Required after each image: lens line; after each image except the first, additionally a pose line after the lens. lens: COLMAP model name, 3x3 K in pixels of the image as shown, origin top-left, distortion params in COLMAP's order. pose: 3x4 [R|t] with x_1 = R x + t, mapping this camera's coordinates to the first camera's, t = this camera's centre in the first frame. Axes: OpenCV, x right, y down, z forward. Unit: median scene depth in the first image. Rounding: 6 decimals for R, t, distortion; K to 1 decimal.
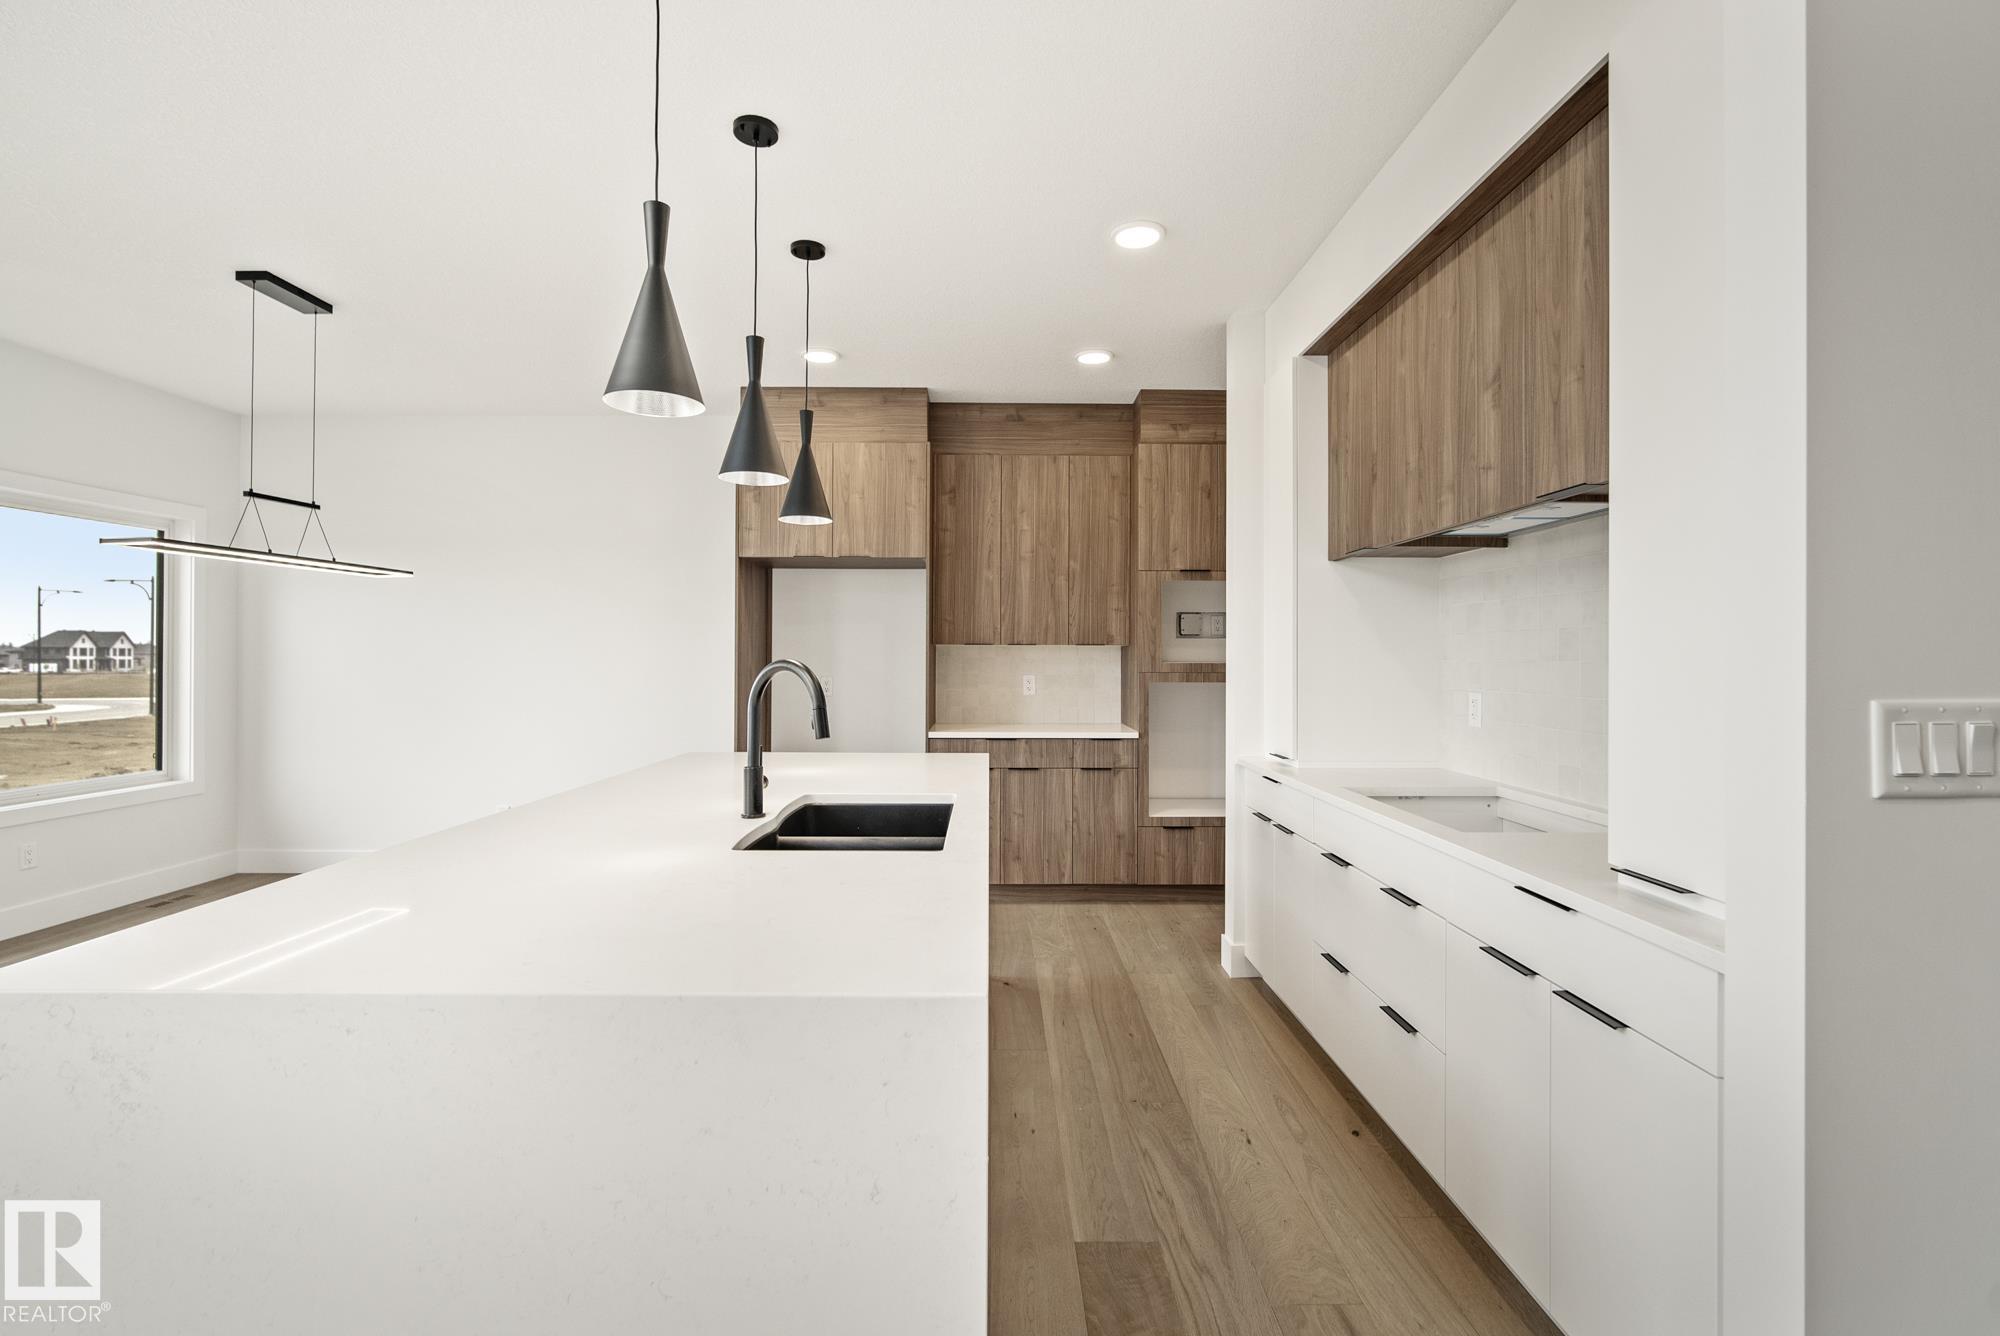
lens RADIAL K [[884.9, 0, 1001.8], [0, 884.9, 651.8], [0, 0, 1]] dist [-0.013347, 0.004347]
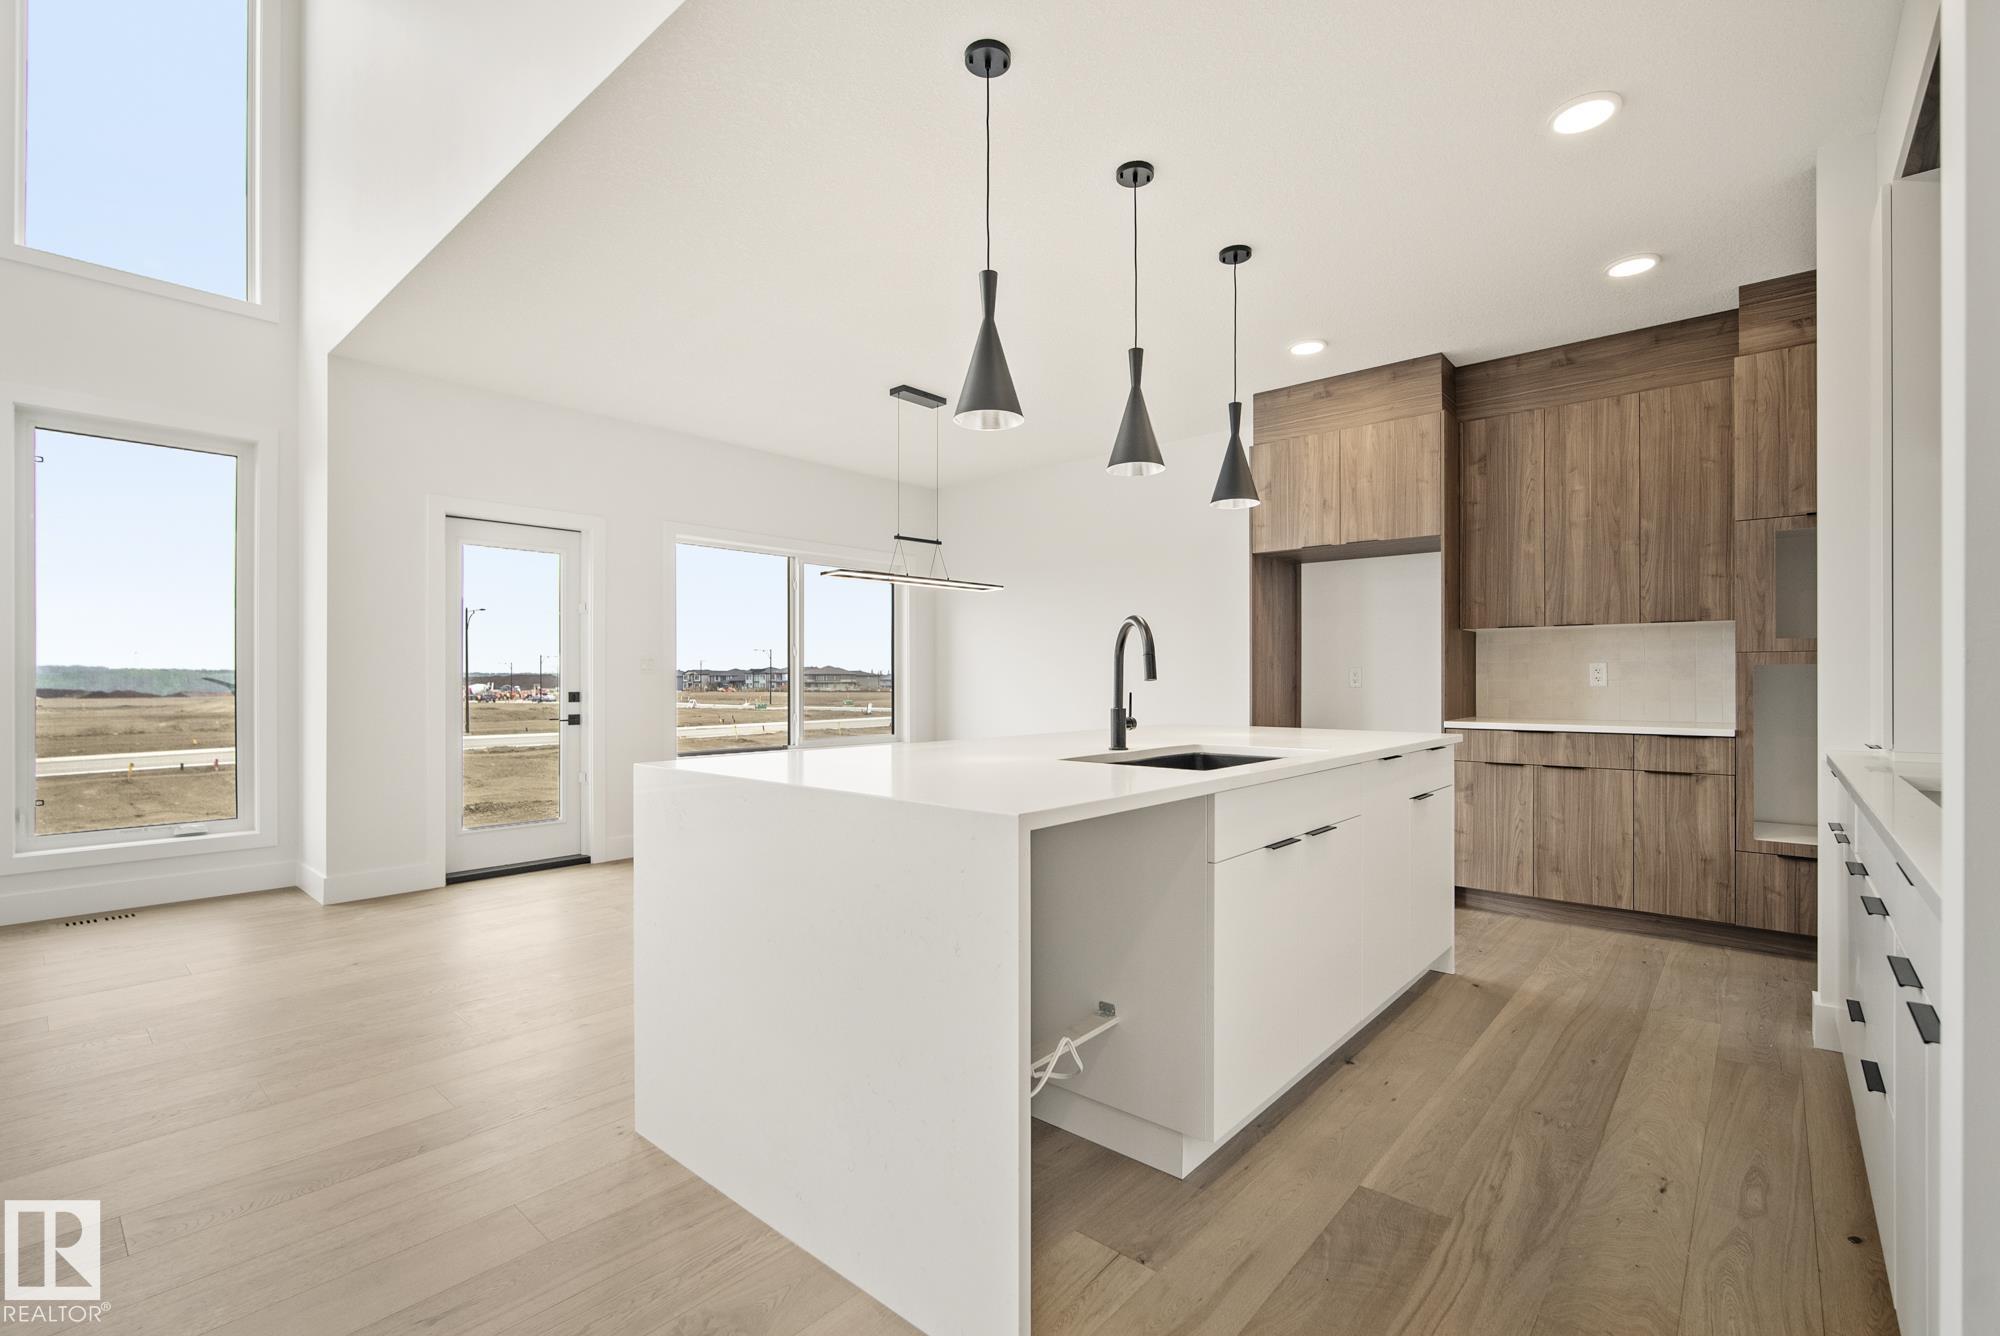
lens RADIAL K [[884.9, 0, 1013.8], [0, 884.9, 679.6], [0, 0, 1]] dist [-0.013347, 0.004347]
pose [[0.752470, -0.005633, -0.658602, 0.186567], [0.008527, 0.999963, 0.001191, 0.041320], [0.658571, -0.006512, 0.752490, 0.002156]]
